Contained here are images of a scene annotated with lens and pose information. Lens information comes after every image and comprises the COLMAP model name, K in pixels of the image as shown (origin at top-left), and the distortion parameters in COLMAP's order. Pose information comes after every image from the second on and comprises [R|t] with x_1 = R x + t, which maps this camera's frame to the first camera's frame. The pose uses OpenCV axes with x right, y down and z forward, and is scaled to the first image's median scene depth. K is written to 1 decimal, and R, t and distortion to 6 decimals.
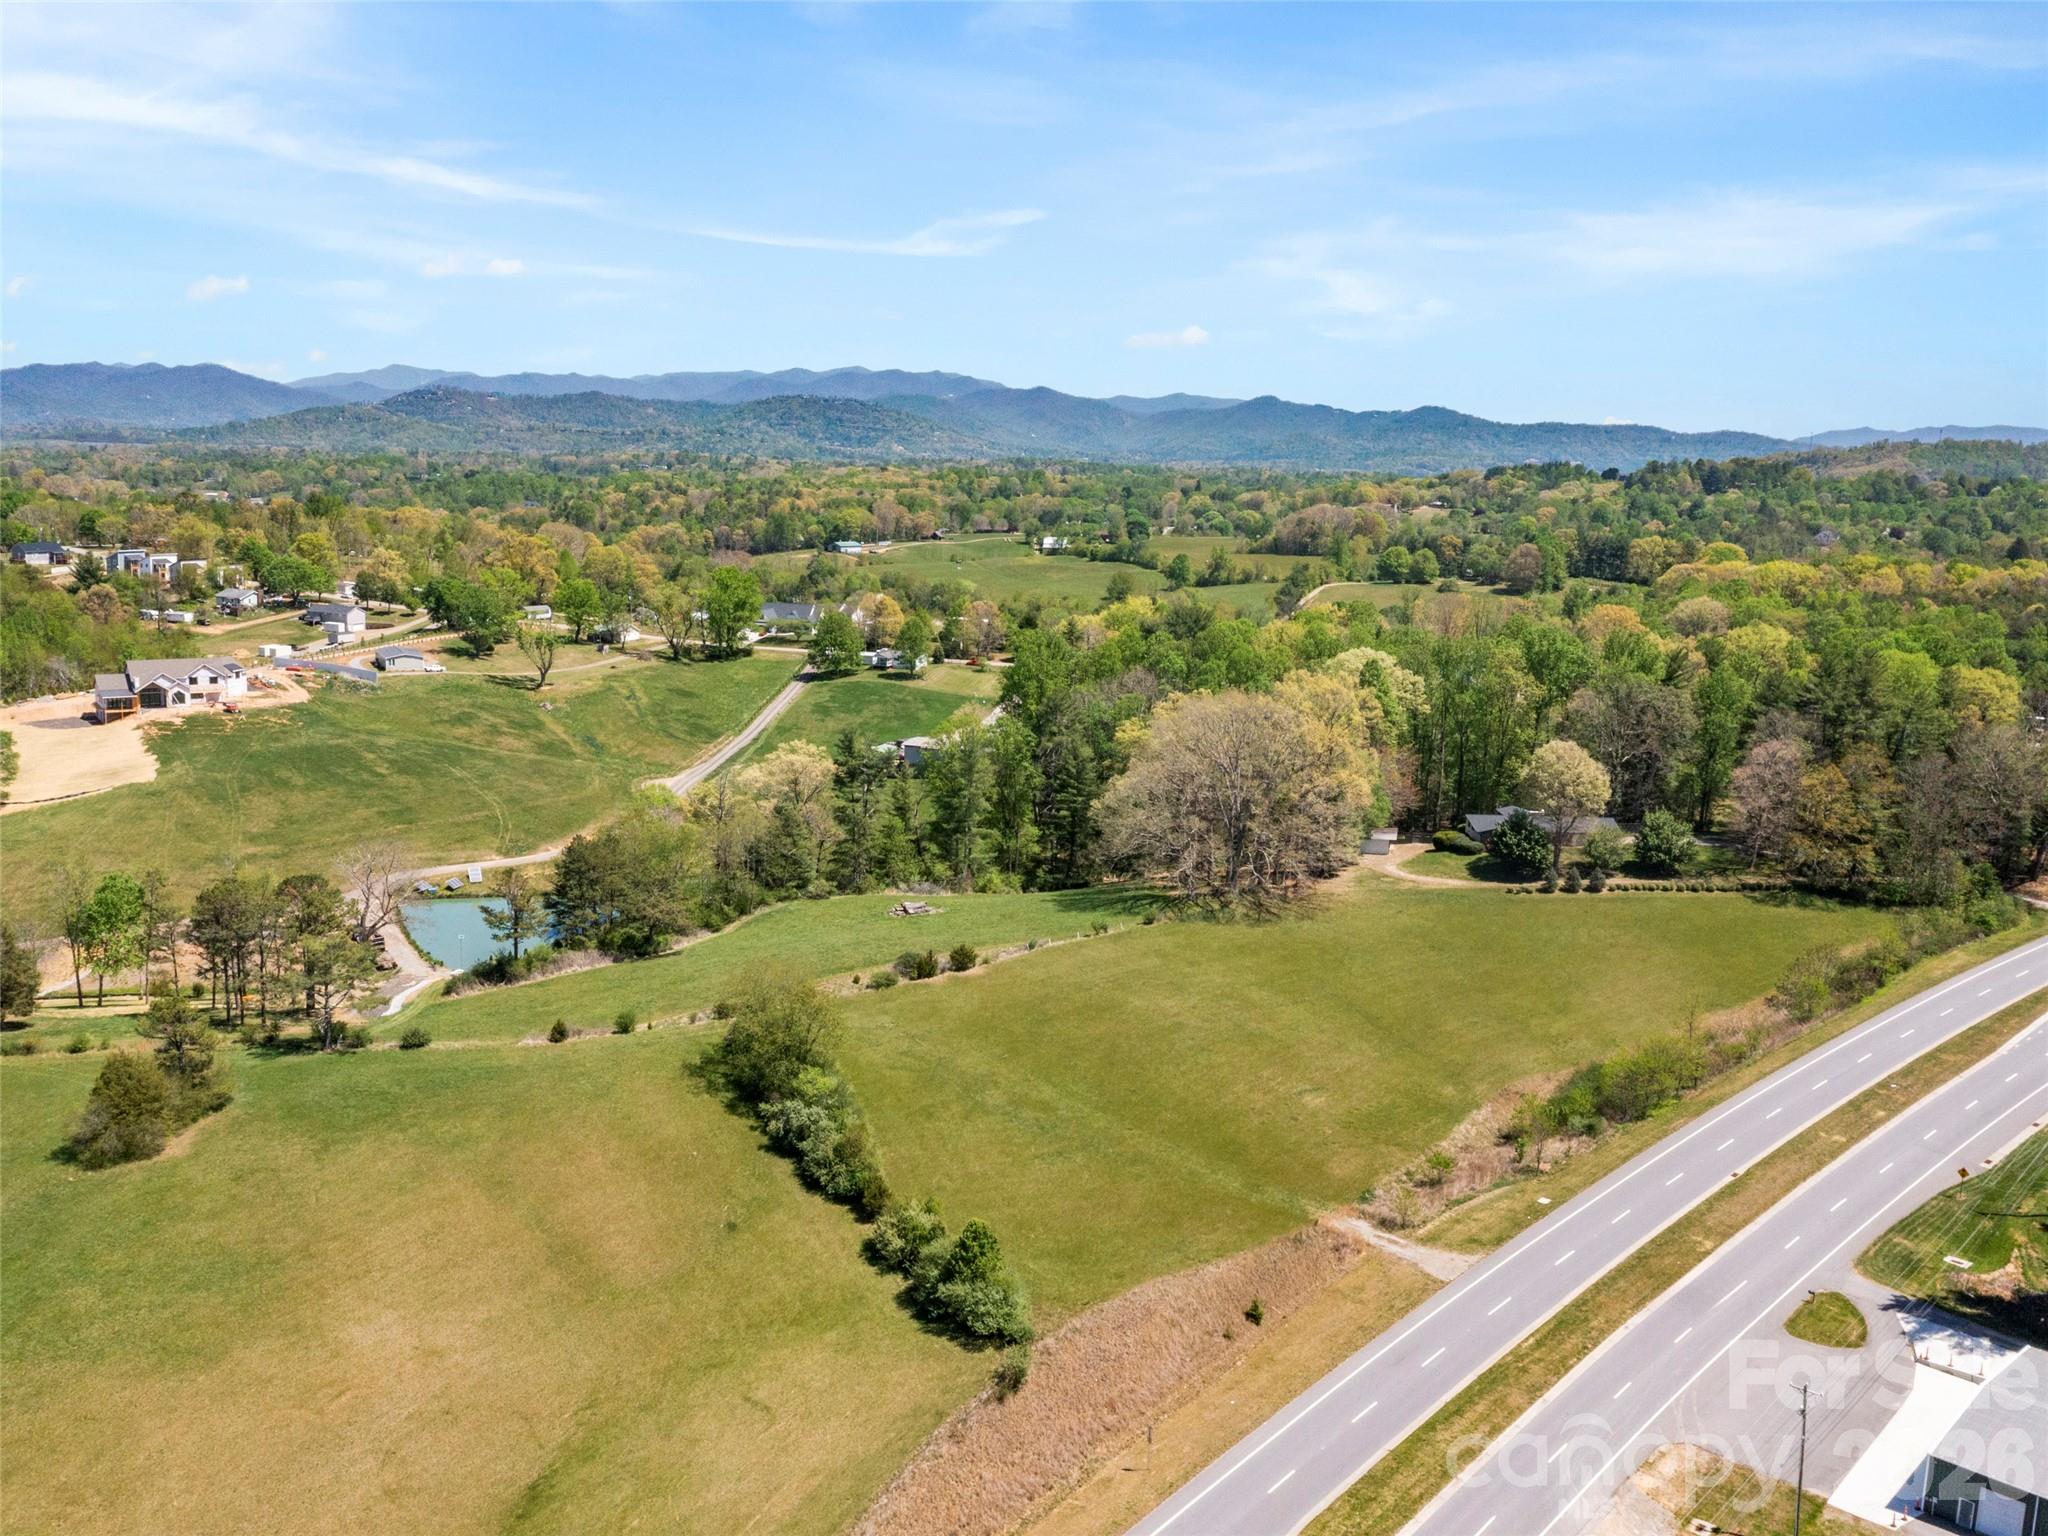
lens RADIAL K [[1828.8, 0, 1017.2], [0, 1828.8, 765.1], [0, 0, 1]] dist [-0.013775, -0.002173]
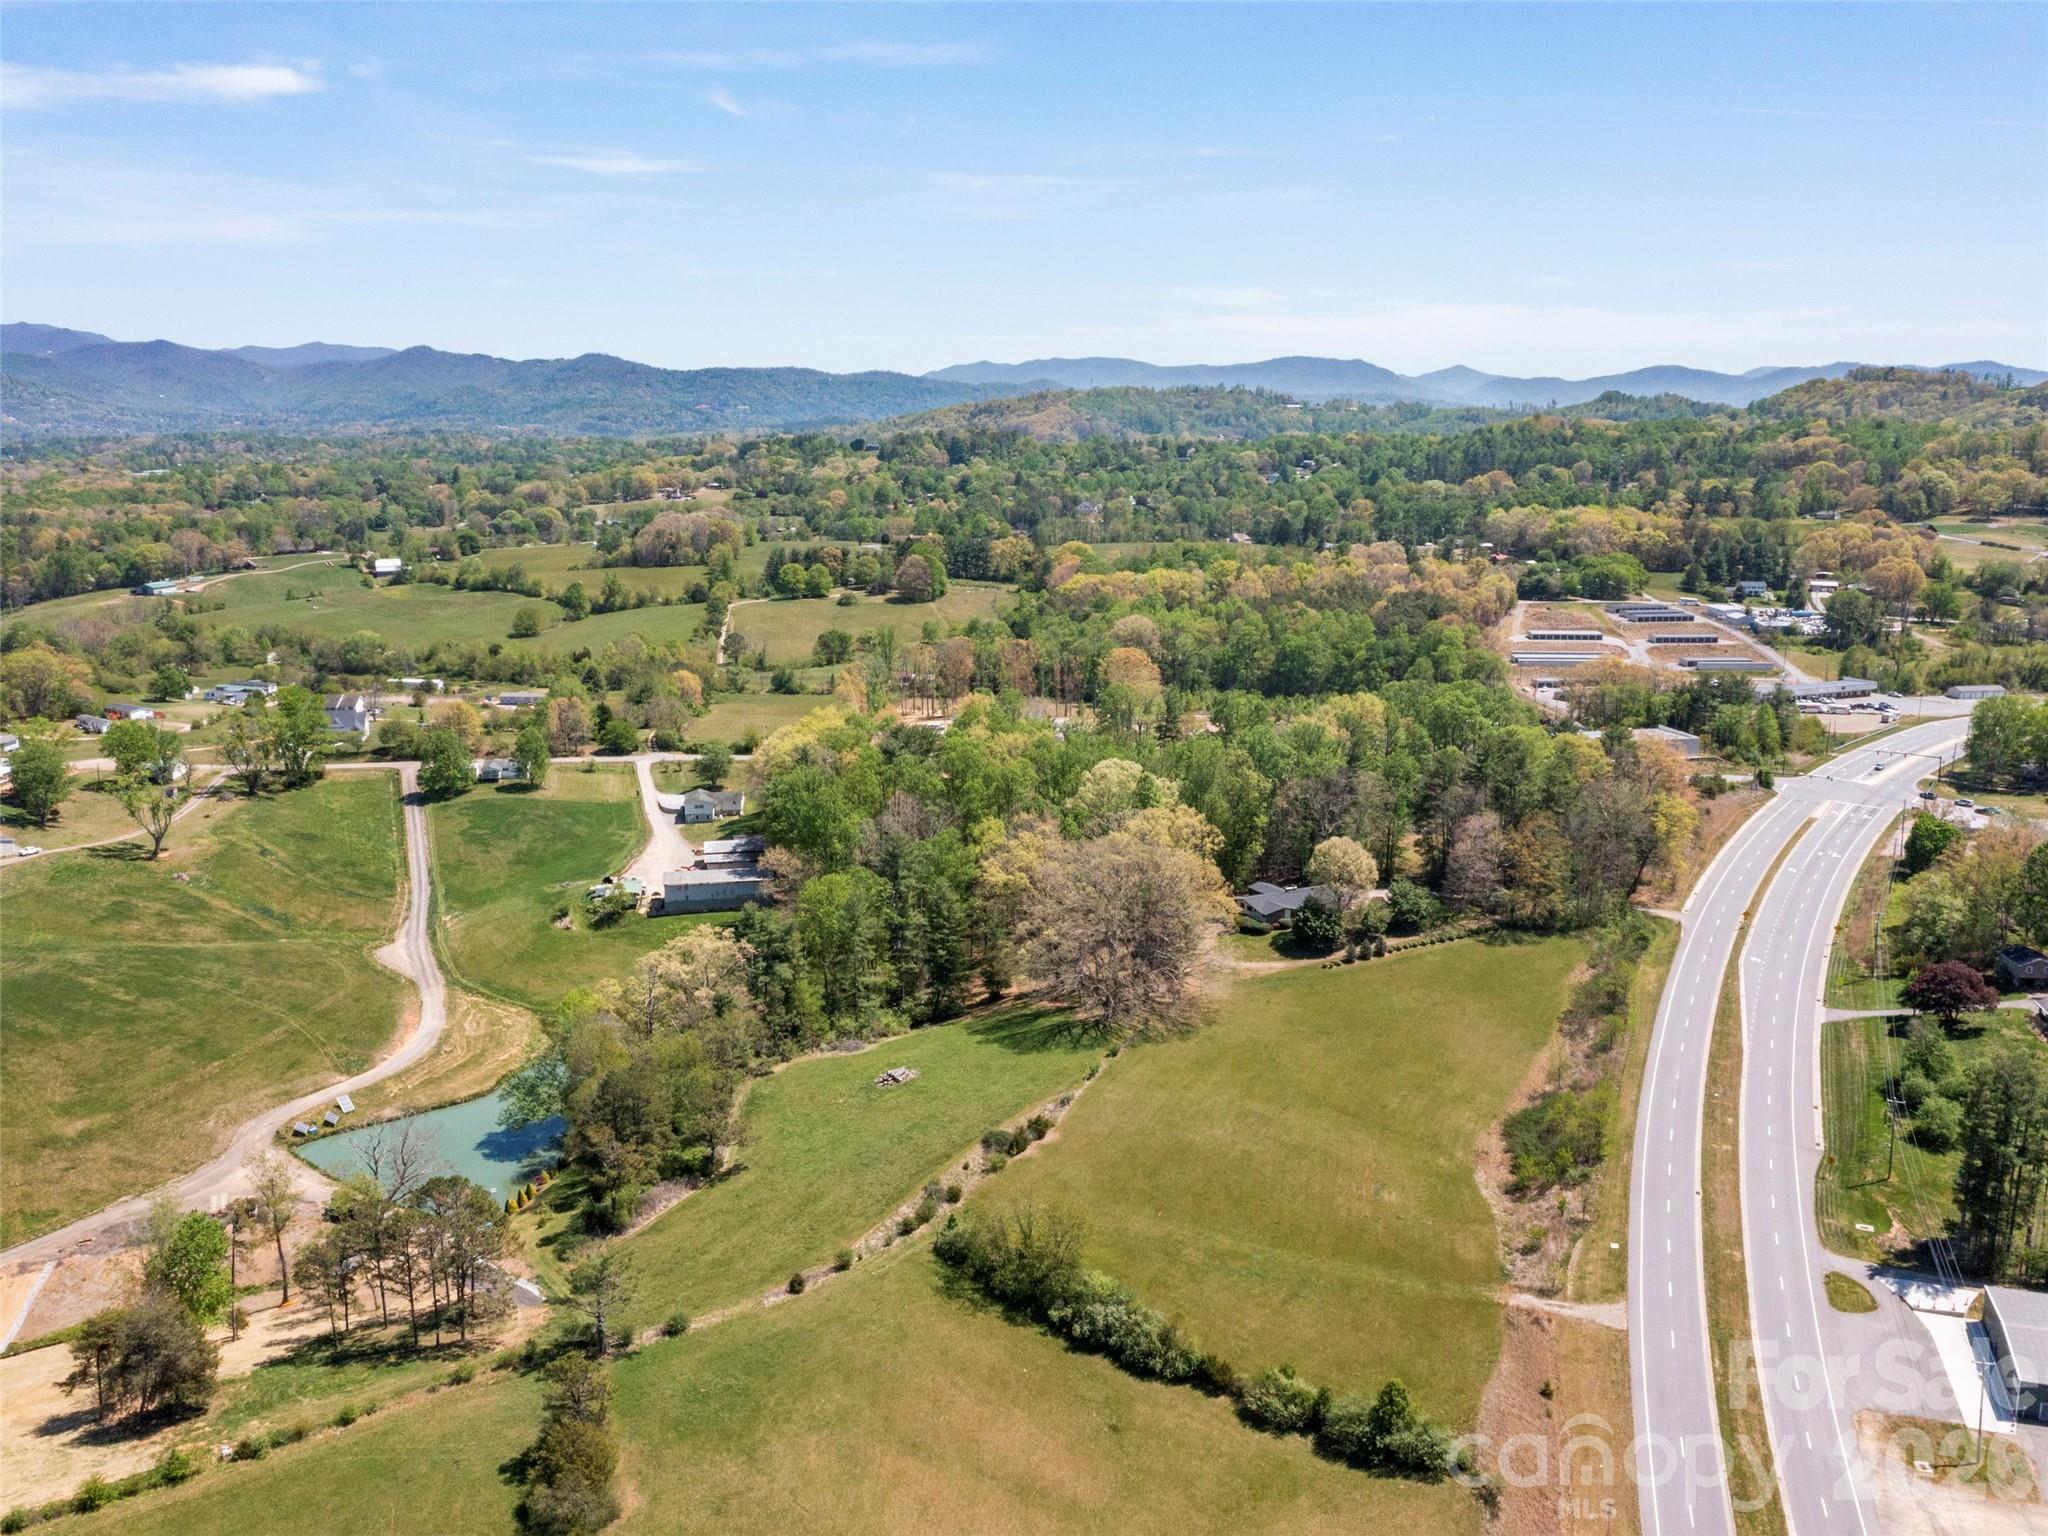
lens RADIAL K [[1822.4, 0, 1018.3], [0, 1822.4, 759.6], [0, 0, 1]] dist [-0.008198, 0.005999]
pose [[0.899222, -0.114955, 0.422120, -0.133773], [0.102625, 0.993365, 0.051904, -0.049429], [-0.425286, -0.003353, 0.905053, -0.007234]]
